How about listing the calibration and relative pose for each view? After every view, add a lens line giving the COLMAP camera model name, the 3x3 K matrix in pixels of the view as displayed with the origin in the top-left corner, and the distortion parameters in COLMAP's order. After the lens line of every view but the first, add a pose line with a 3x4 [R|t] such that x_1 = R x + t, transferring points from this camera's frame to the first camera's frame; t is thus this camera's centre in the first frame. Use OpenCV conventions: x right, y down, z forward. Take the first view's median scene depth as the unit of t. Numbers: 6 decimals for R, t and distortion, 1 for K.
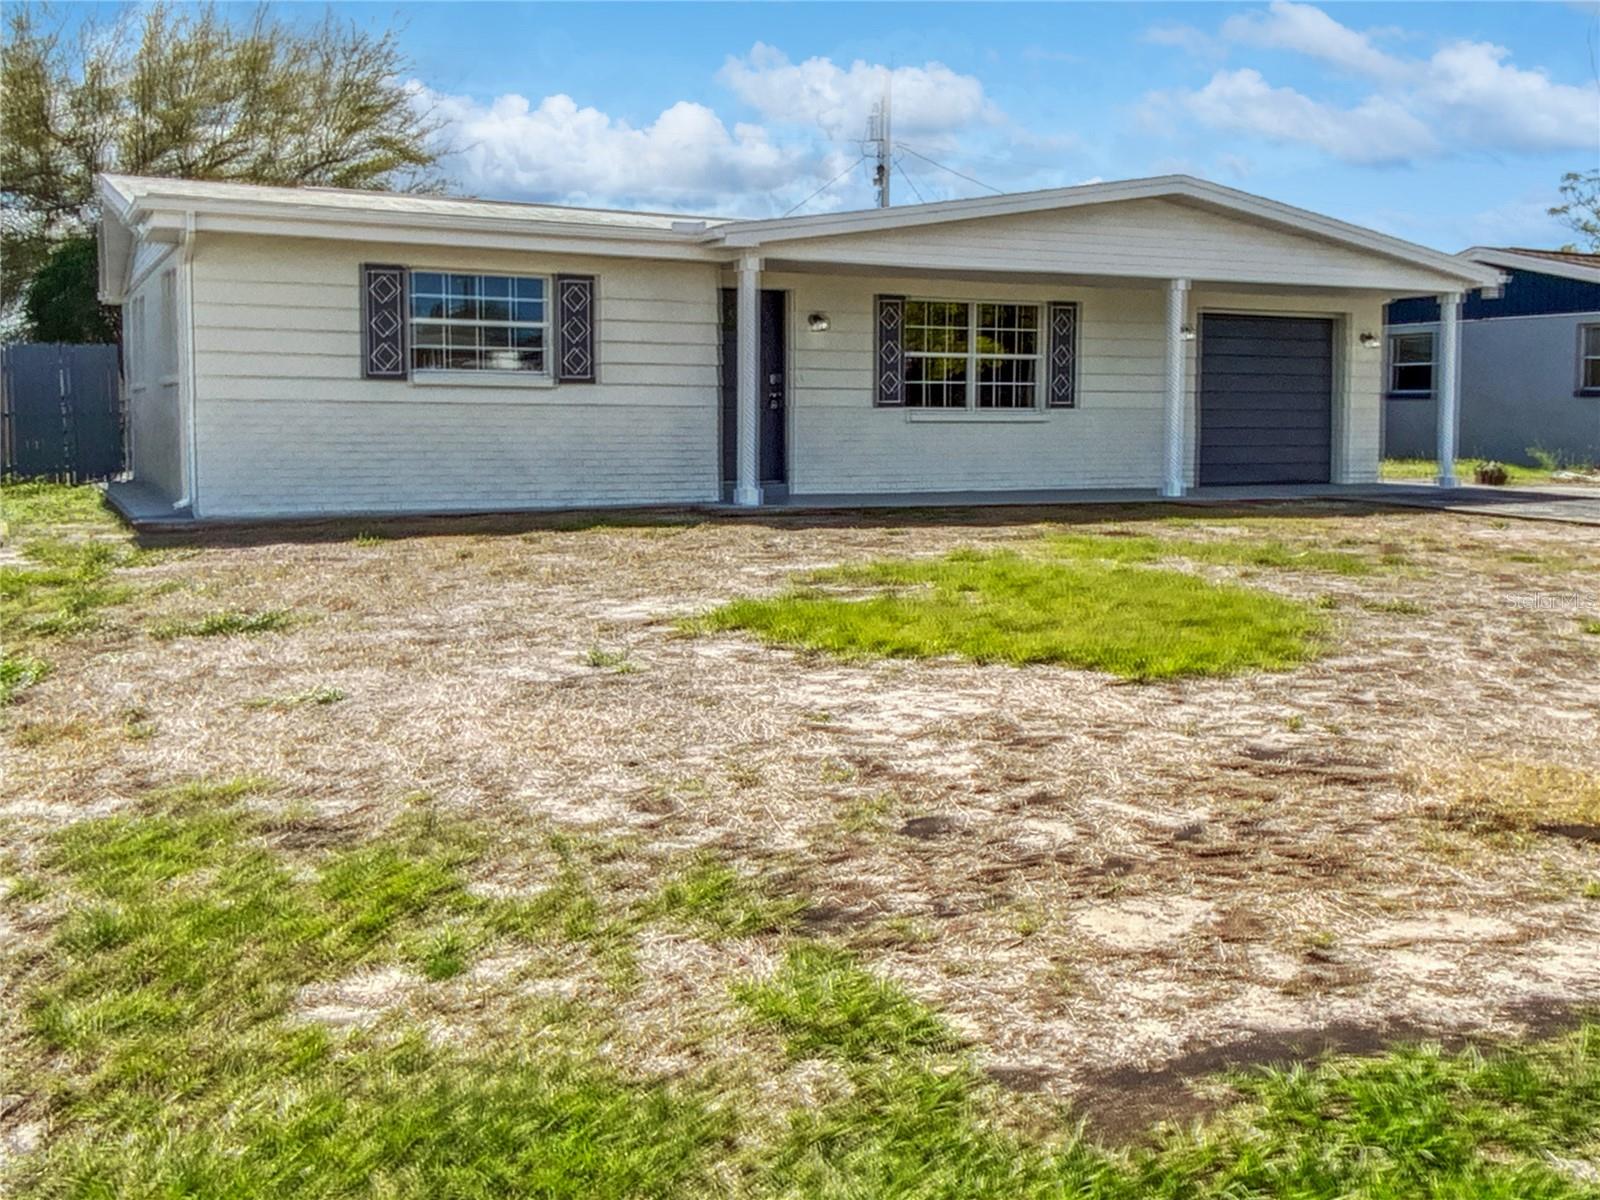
lens RADIAL K [[1525.6, 0, 795.6], [0, 1525.6, 596.0], [0, 0, 1]] dist [0.045829, 0.000000]
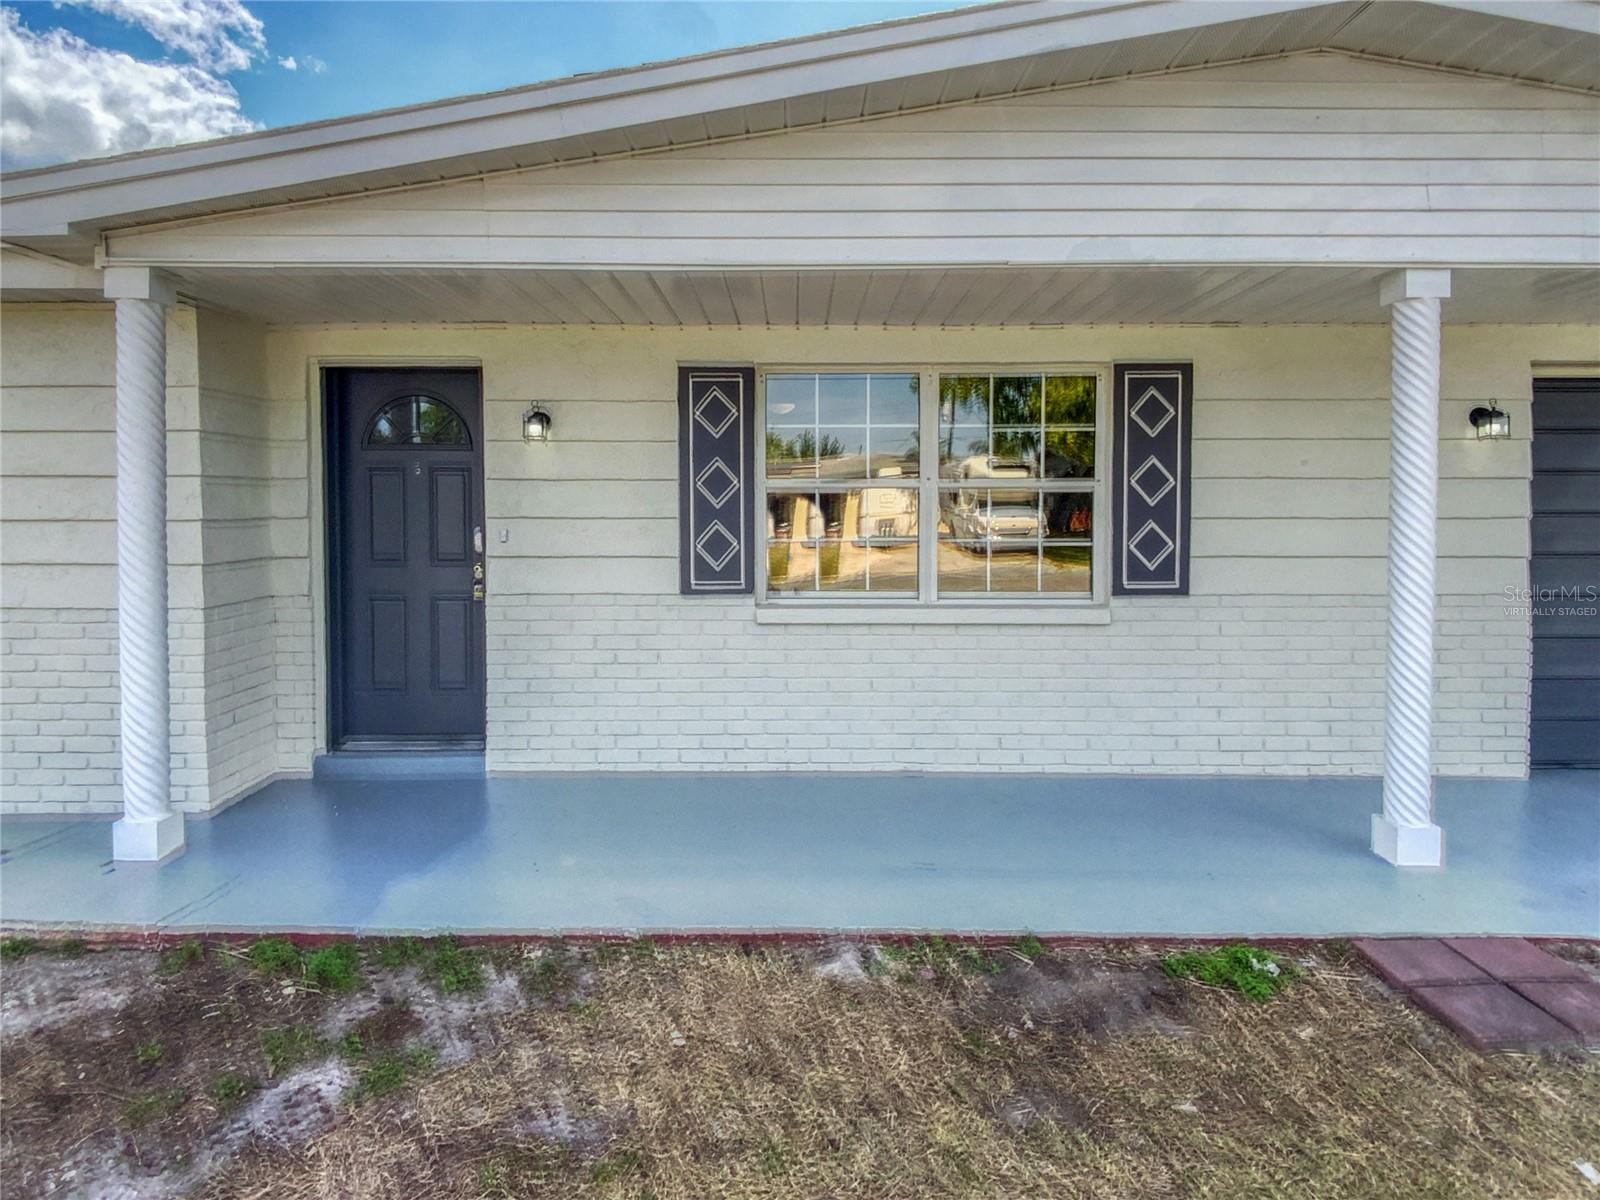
lens RADIAL K [[1008.4, 0, 816.8], [0, 1008.4, 582.6], [0, 0, 1]] dist [0.004132, -0.003931]
pose [[0.897634, 0.021179, -0.440232, 0.263622], [-0.046530, 0.997817, -0.046873, -0.131578], [0.438278, 0.062559, 0.896660, 0.837969]]
